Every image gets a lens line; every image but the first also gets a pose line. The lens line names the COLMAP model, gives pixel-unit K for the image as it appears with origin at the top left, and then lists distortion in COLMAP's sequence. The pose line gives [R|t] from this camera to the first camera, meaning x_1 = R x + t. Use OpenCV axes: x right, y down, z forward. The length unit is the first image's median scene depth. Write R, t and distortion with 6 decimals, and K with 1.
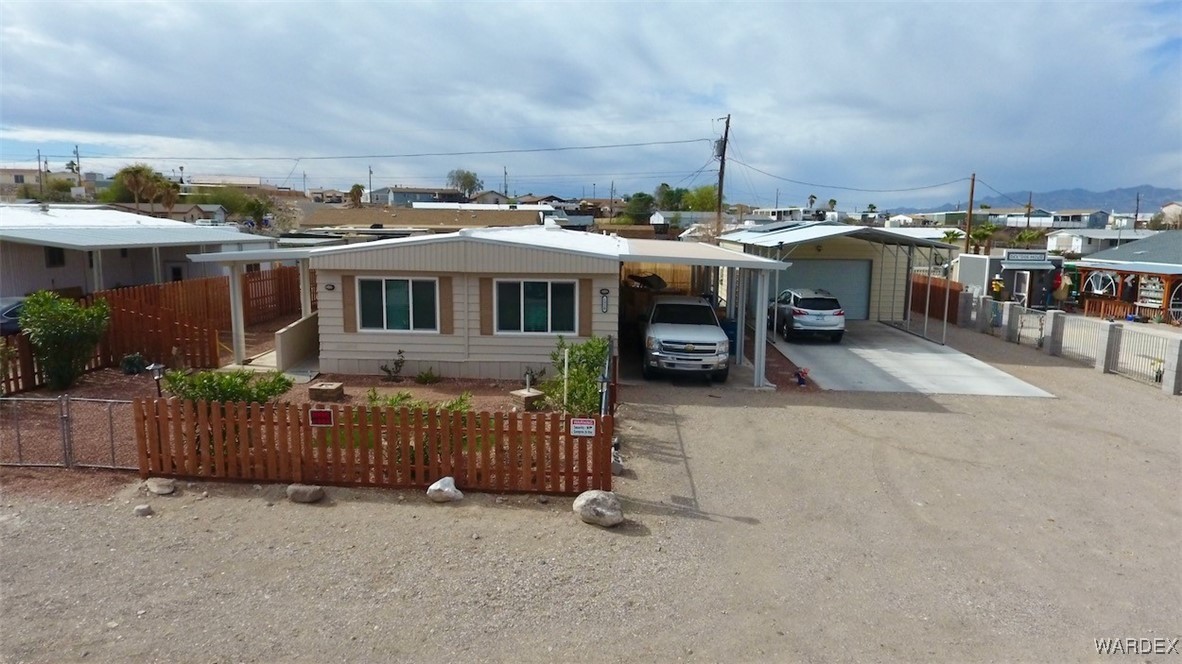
lens RADIAL K [[742.0, 0, 591.0], [0, 742.0, 332.0], [0, 0, 1]] dist [-0.006229, 0.000259]
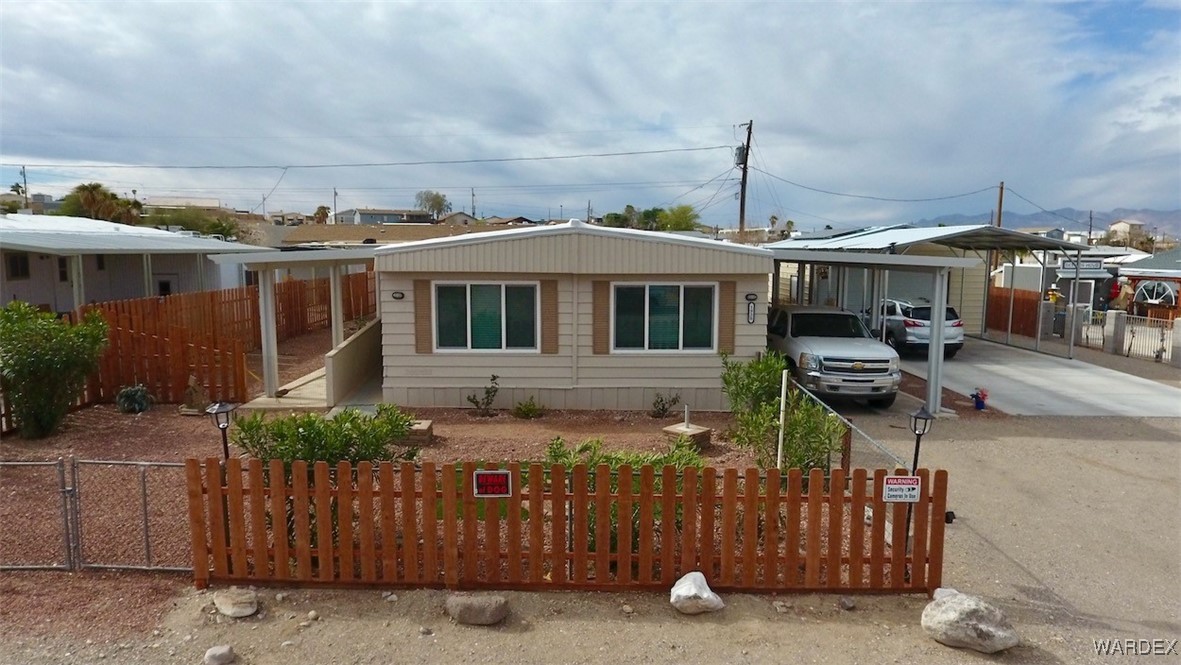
lens RADIAL K [[729.3, 0, 590.5], [0, 729.3, 332.5], [0, 0, 1]] dist [-0.004737, -0.000322]
pose [[0.998171, -0.013339, 0.058966, -0.115374], [0.015024, 0.999489, -0.028228, 0.001694], [-0.058560, 0.029062, 0.997861, 0.134147]]
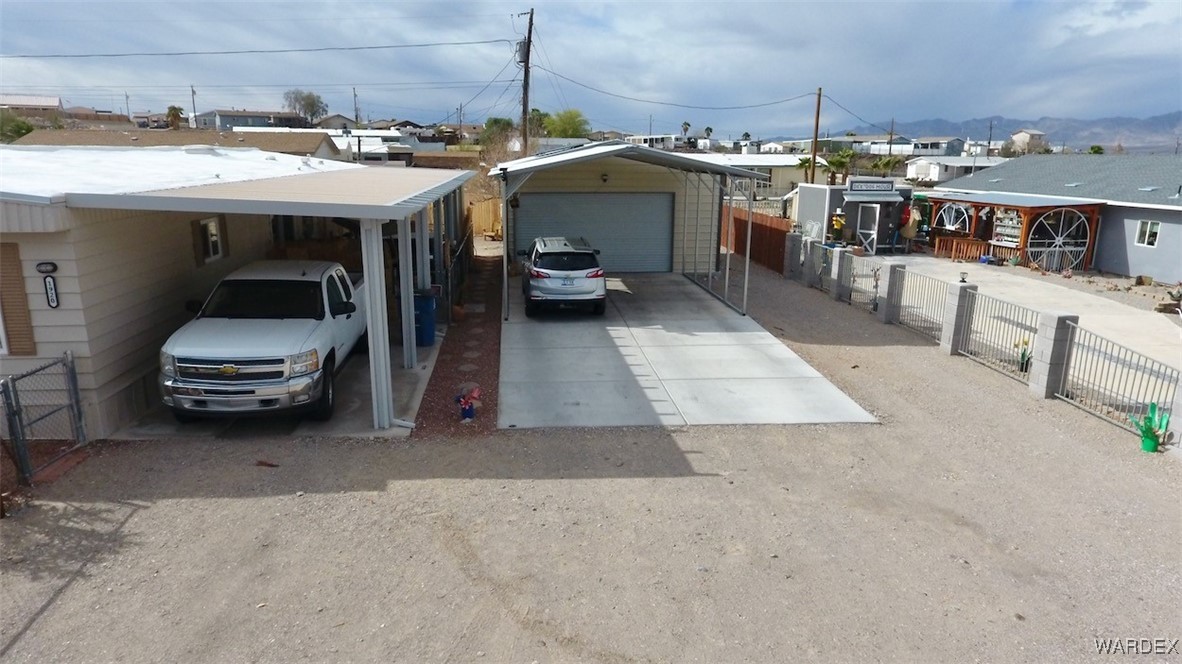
lens RADIAL K [[742.0, 0, 591.0], [0, 742.0, 332.0], [0, 0, 1]] dist [-0.006229, 0.000259]
pose [[0.988763, -0.035805, 0.145140, 0.179960], [0.022321, 0.995370, 0.093490, -0.028638], [-0.147816, -0.089199, 0.984984, 0.254637]]
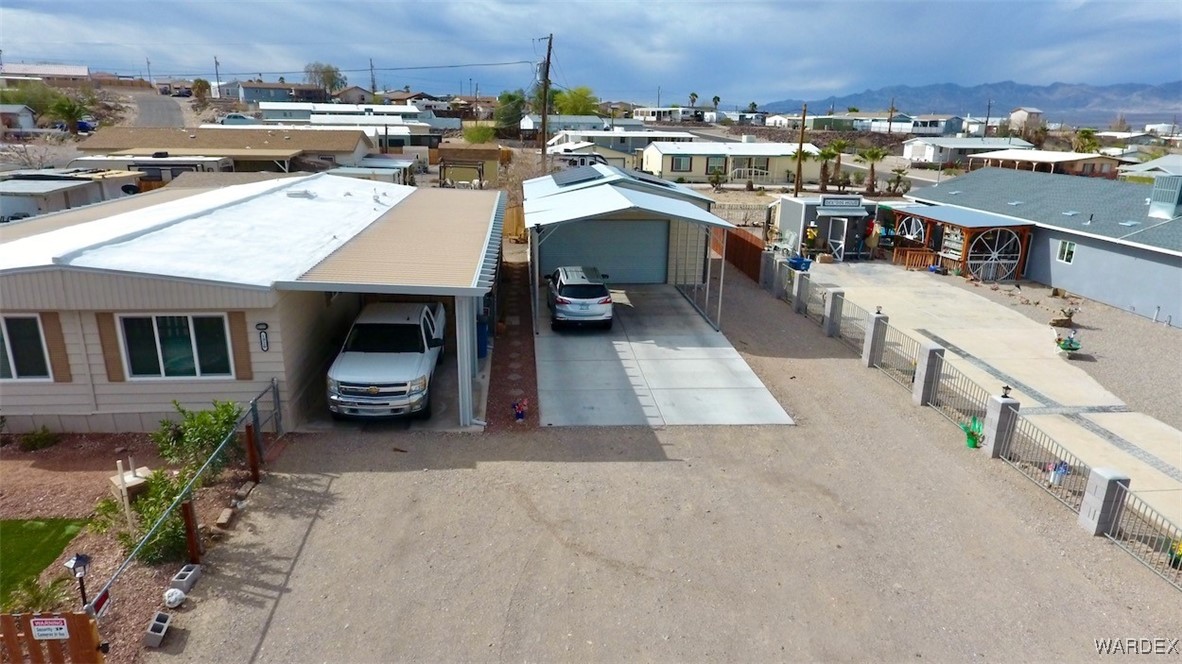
lens RADIAL K [[729.9, 0, 591.0], [0, 729.9, 332.0], [0, 0, 1]] dist [-0.004737, -0.000322]
pose [[0.990411, -0.030725, 0.134694, 0.153875], [0.010873, 0.989267, 0.145714, -0.092740], [-0.137726, -0.142852, 0.980115, 0.097395]]
